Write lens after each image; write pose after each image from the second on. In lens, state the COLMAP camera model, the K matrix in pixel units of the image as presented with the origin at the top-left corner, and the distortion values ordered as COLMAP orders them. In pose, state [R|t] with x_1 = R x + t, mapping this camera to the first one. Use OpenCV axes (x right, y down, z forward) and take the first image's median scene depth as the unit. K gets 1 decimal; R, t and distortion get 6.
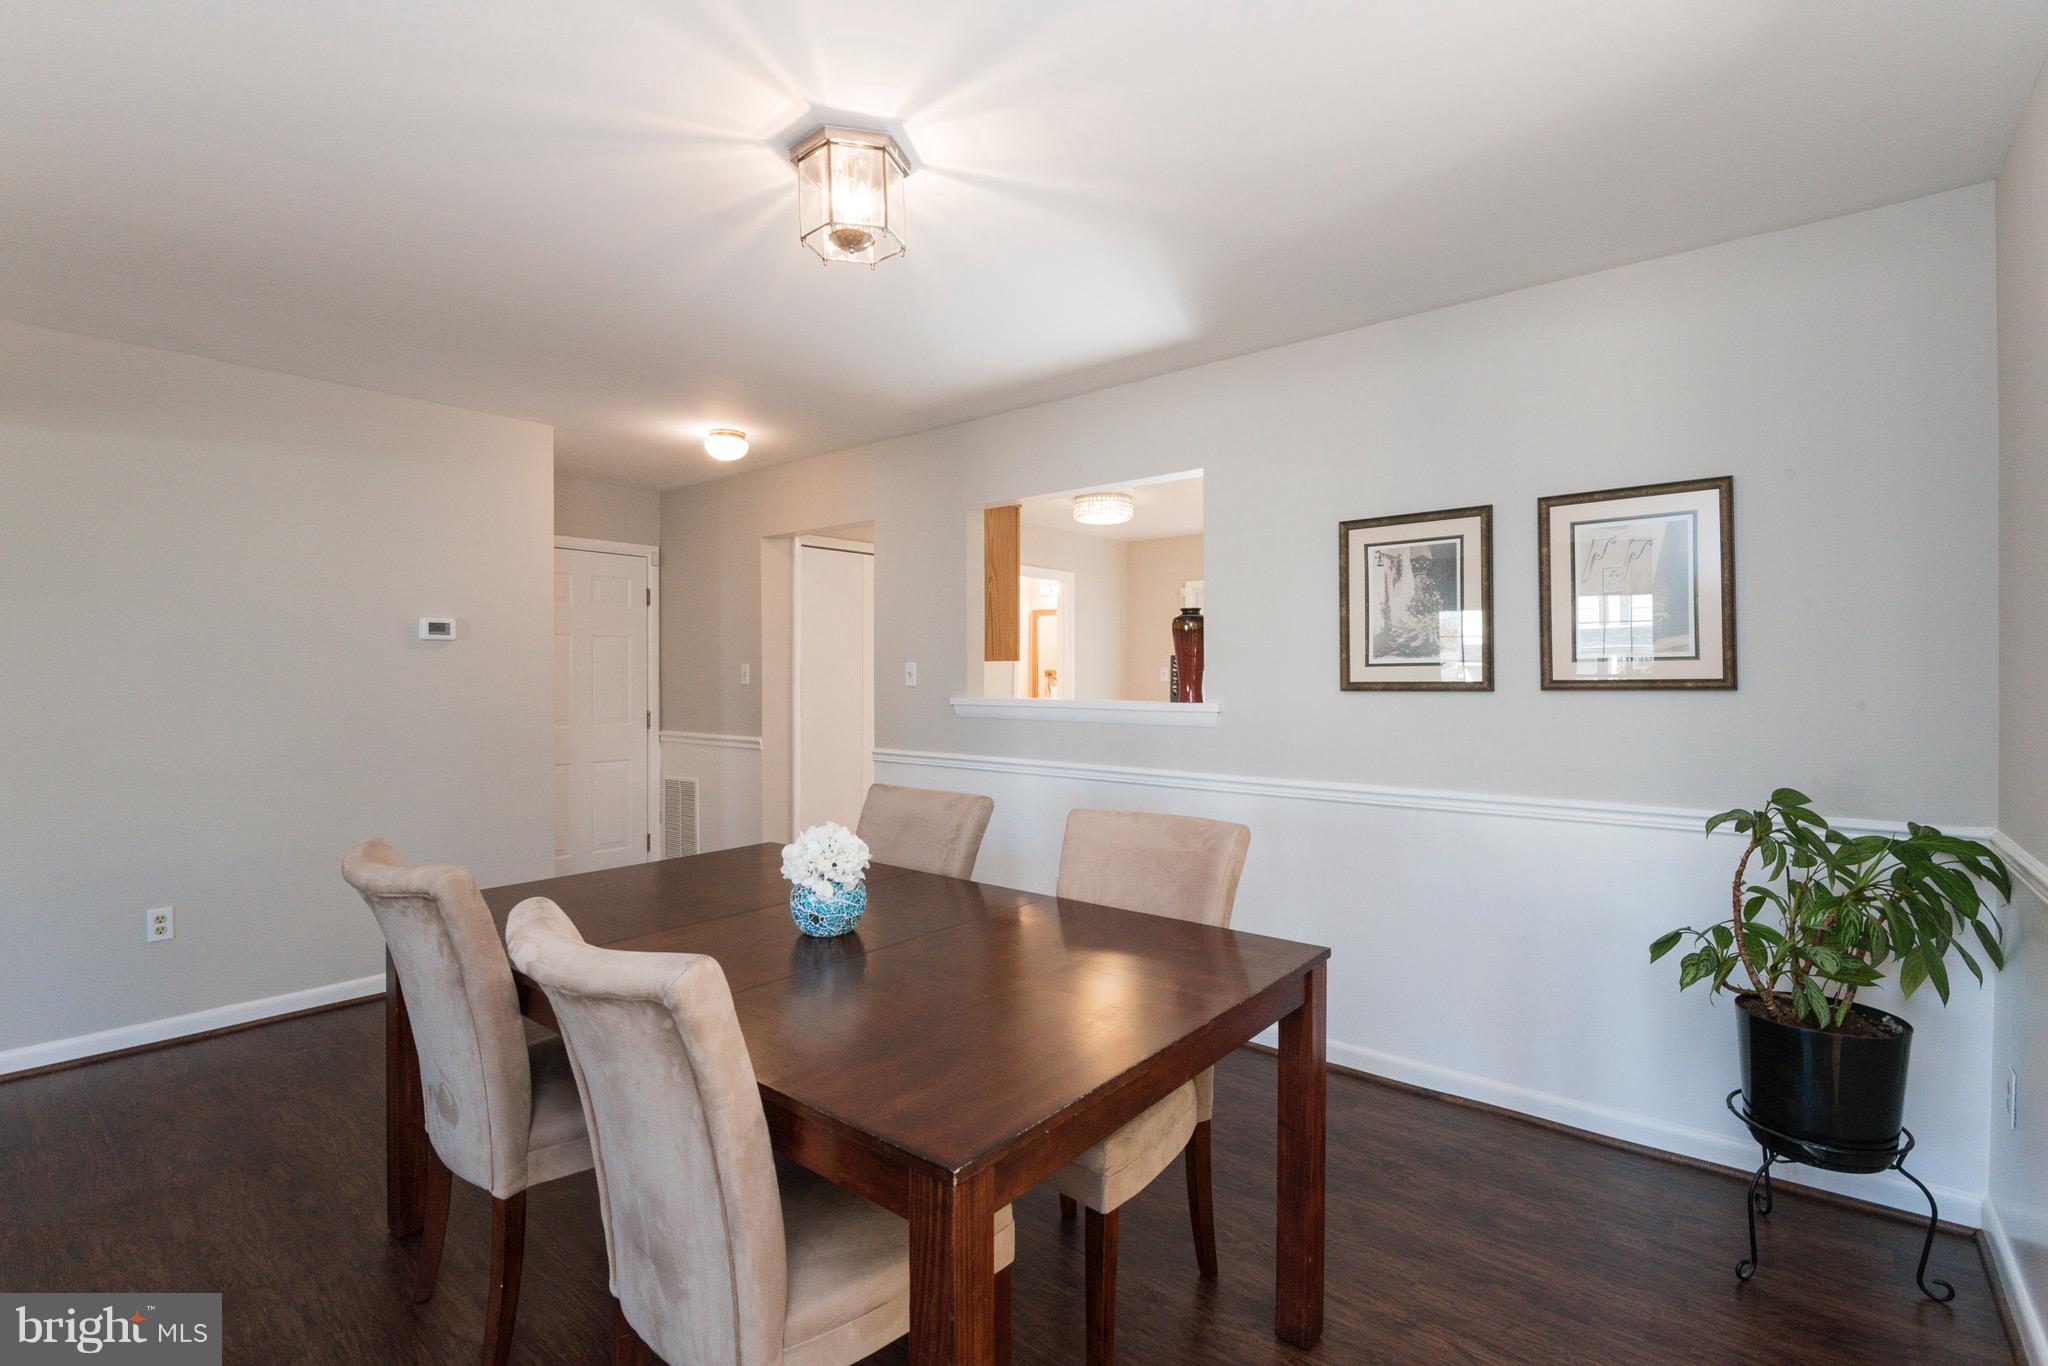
lens RADIAL K [[938.9, 0, 1024.0], [0, 938.9, 683.0], [0, 0, 1]] dist [0.000635, -0.000077]
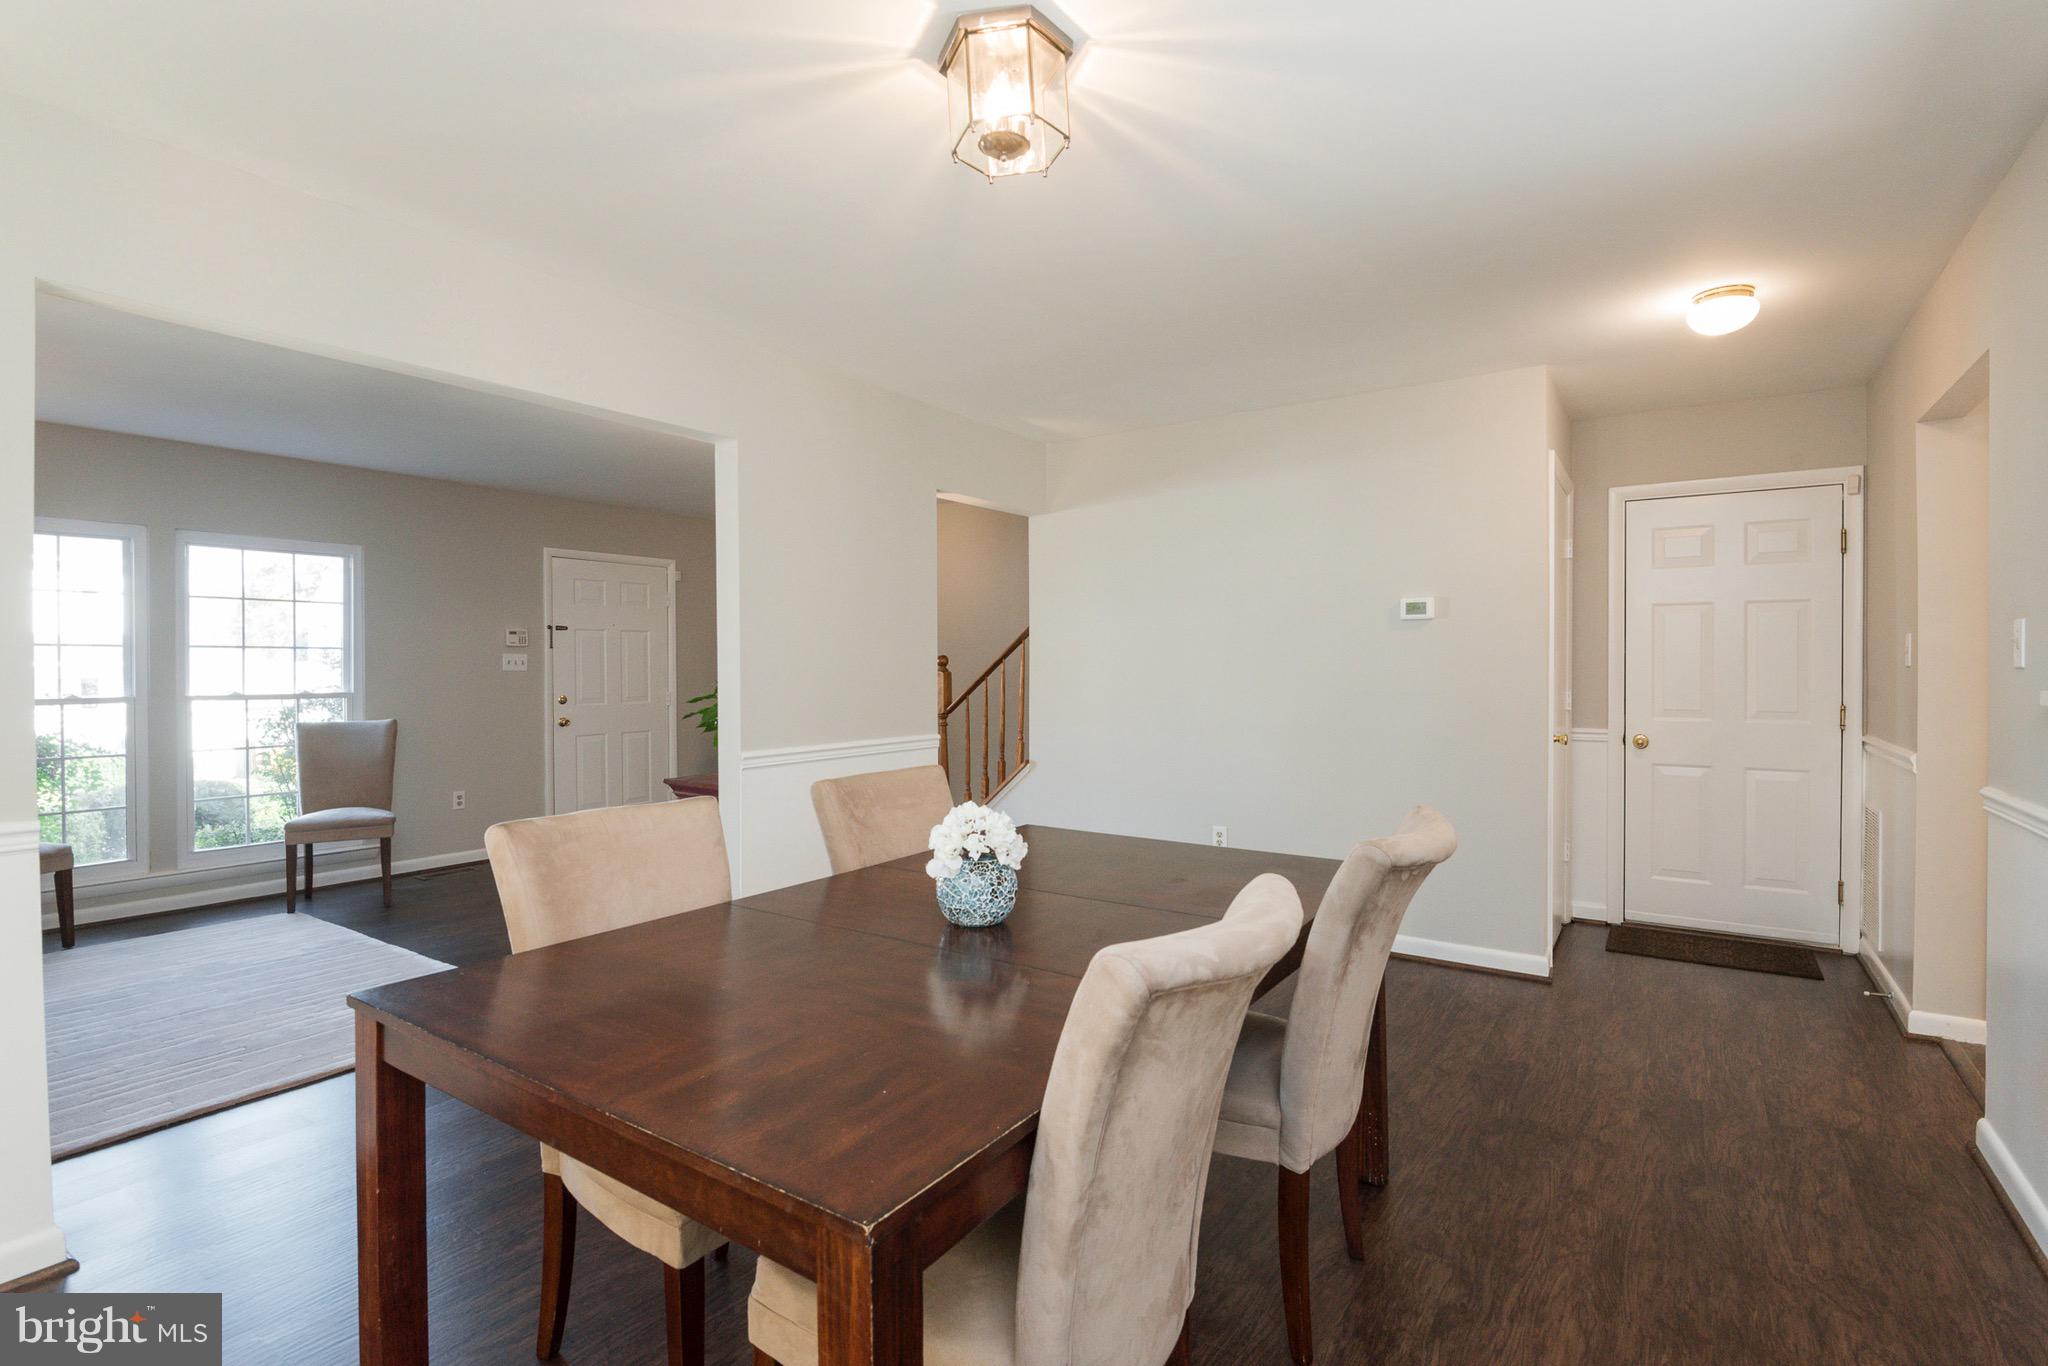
lens RADIAL K [[956.0, 0, 1050.4], [0, 956.0, 666.4], [0, 0, 1]] dist [0.001941, -0.020096]
pose [[0.102454, 0.007393, -0.994710, 0.477323], [-0.015212, 0.999867, 0.005864, 0.007700], [0.994621, 0.014530, 0.102553, 0.620480]]
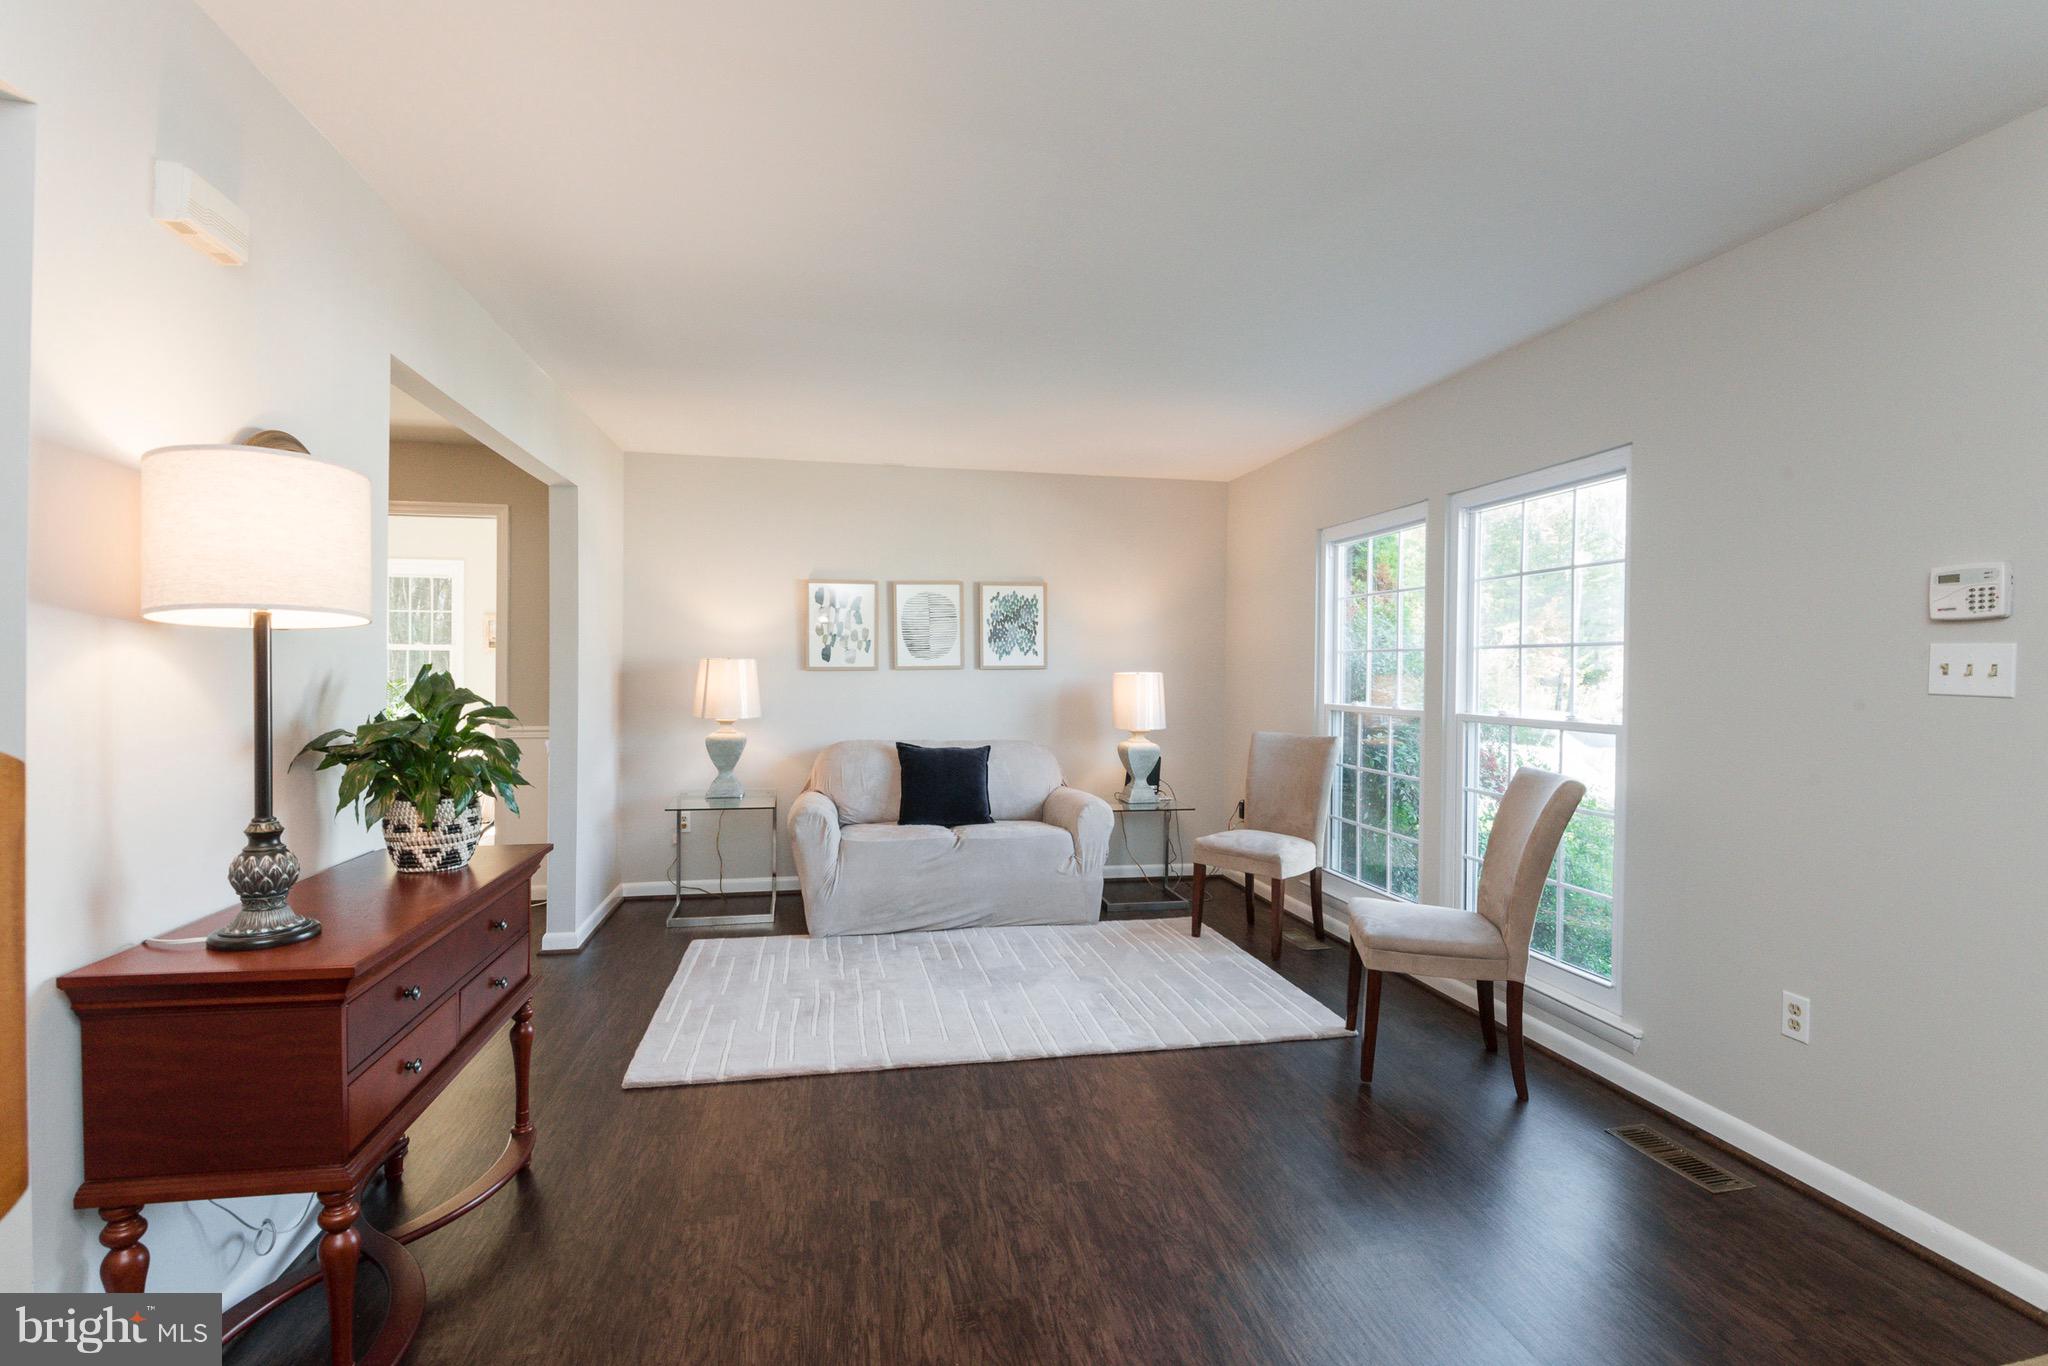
lens RADIAL K [[921.4, 0, 1020.8], [0, 921.4, 674.4], [0, 0, 1]] dist [-0.003709, -0.001009]
pose [[-0.771609, -0.001739, 0.636095, -1.578204], [0.008151, 0.999887, 0.012621, 0.019347], [-0.636045, 0.014924, -0.771508, 0.591856]]
